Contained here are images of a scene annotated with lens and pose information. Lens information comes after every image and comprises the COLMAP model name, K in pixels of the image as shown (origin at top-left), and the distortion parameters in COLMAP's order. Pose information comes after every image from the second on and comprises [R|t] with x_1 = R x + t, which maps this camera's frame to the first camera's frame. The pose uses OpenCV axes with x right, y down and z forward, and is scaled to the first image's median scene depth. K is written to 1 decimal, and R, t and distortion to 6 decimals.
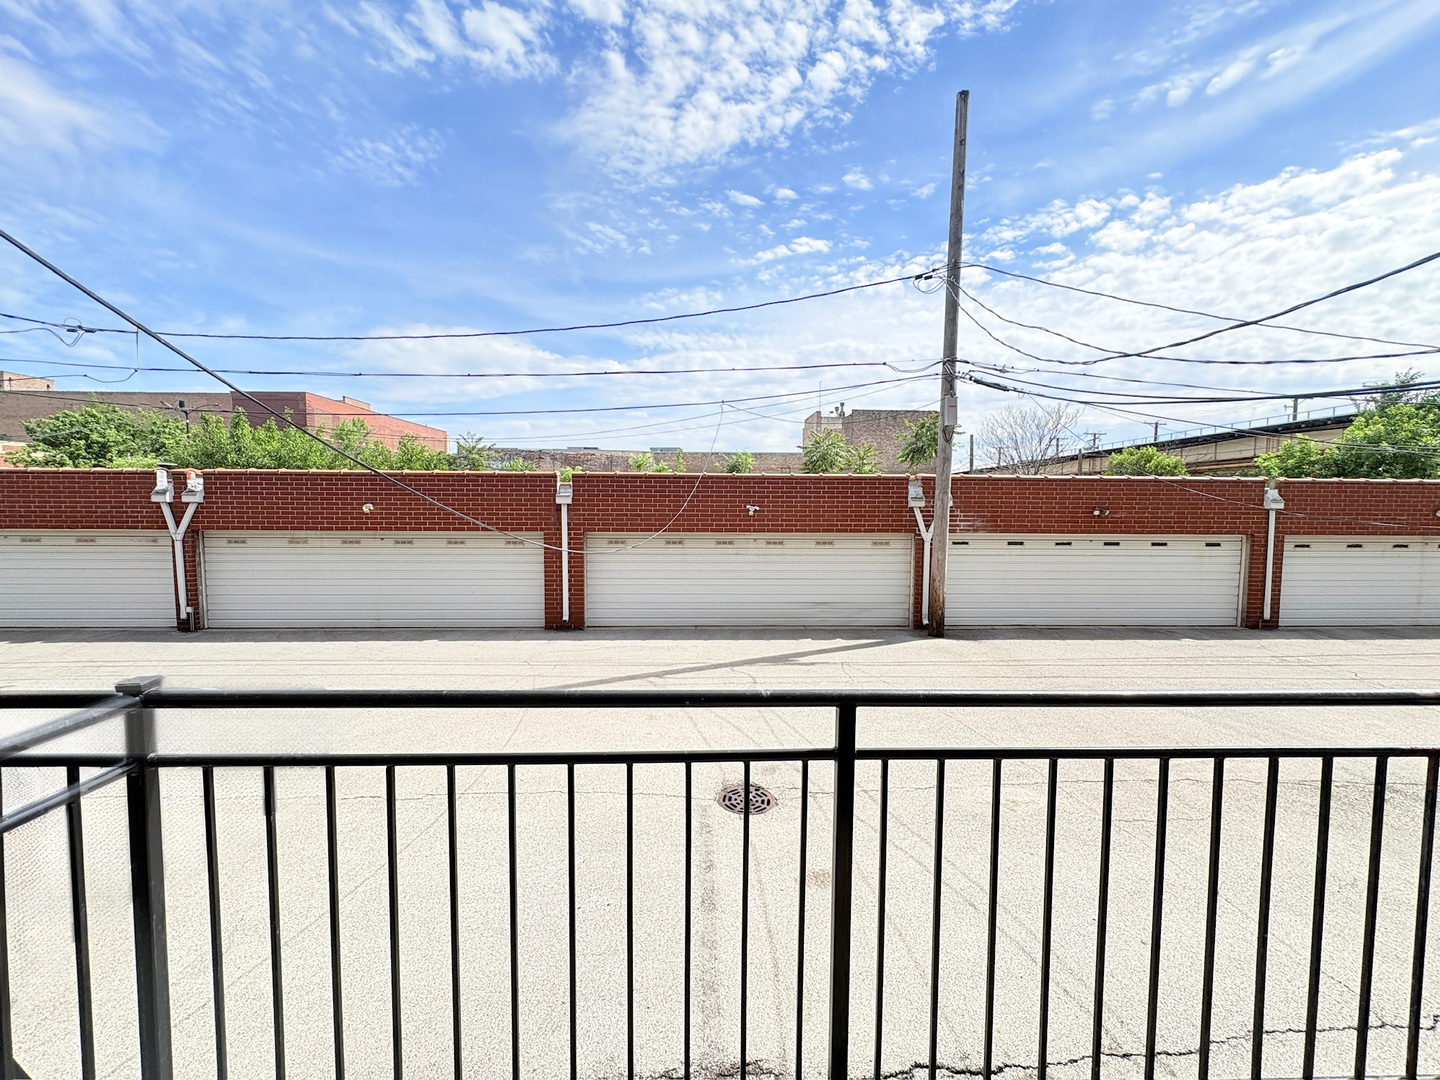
lens RADIAL K [[573.1, 0, 720.0], [0, 573.1, 540.0], [0, 0, 1]] dist [0.000515, 0.000126]
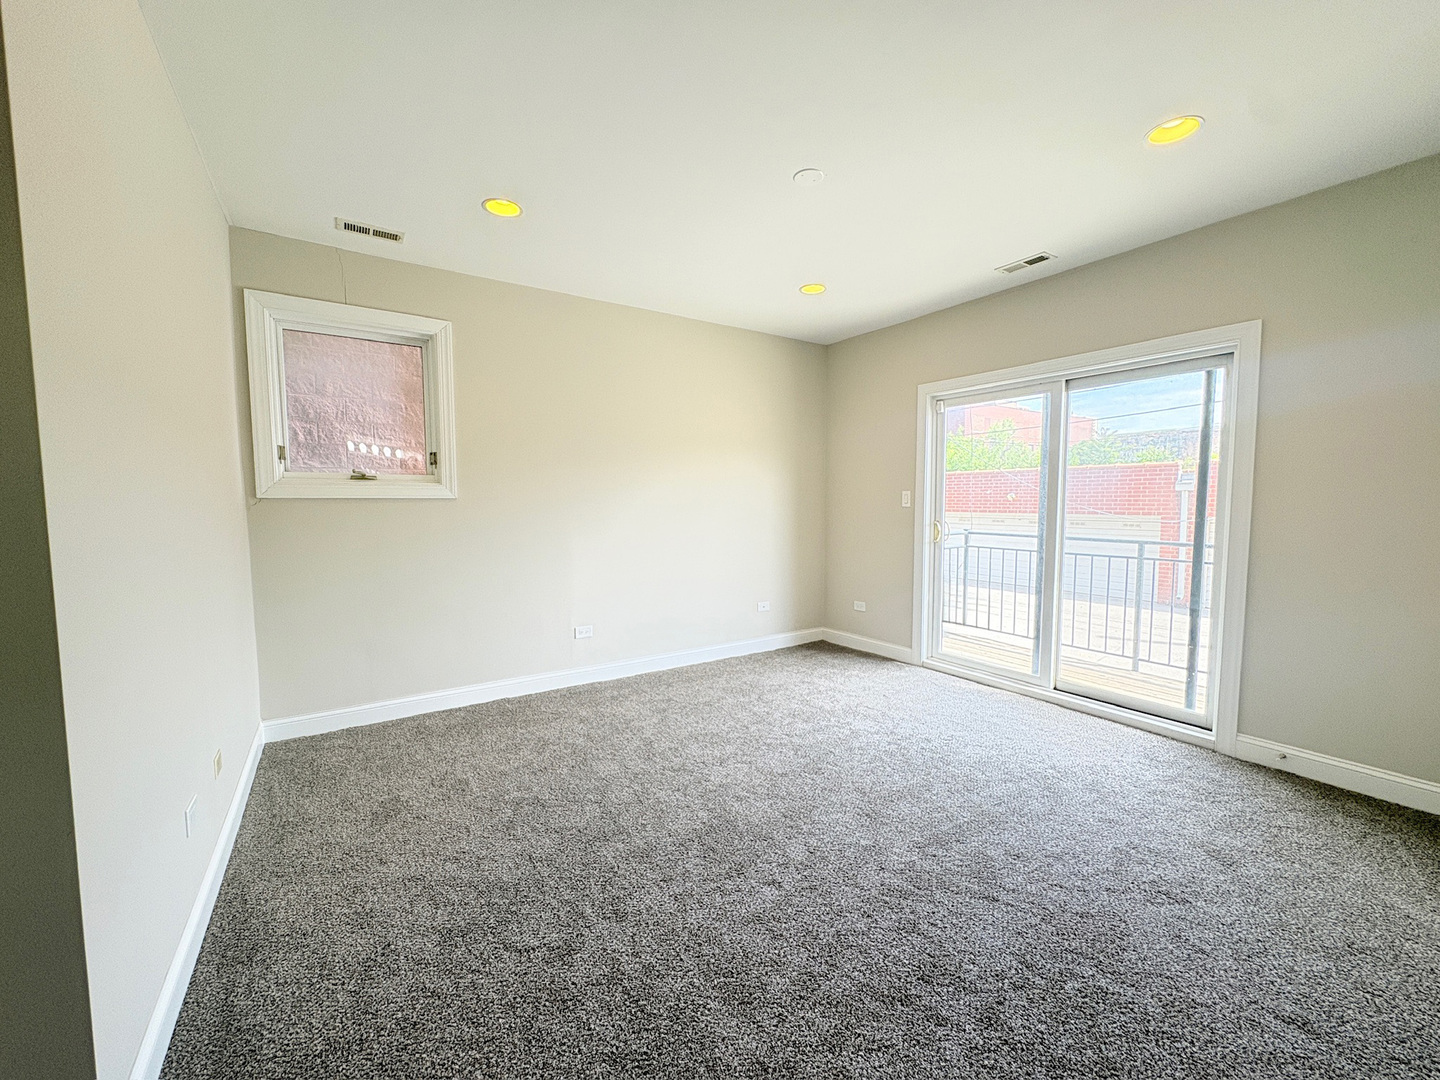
lens RADIAL K [[573.1, 0, 720.0], [0, 573.1, 540.0], [0, 0, 1]] dist [0.000515, 0.000126]
pose [[0.526519, 0.051028, -0.848631, 1.849809], [-0.037665, 0.998617, 0.036678, 0.229121], [0.849329, 0.012652, 0.527713, -3.073574]]
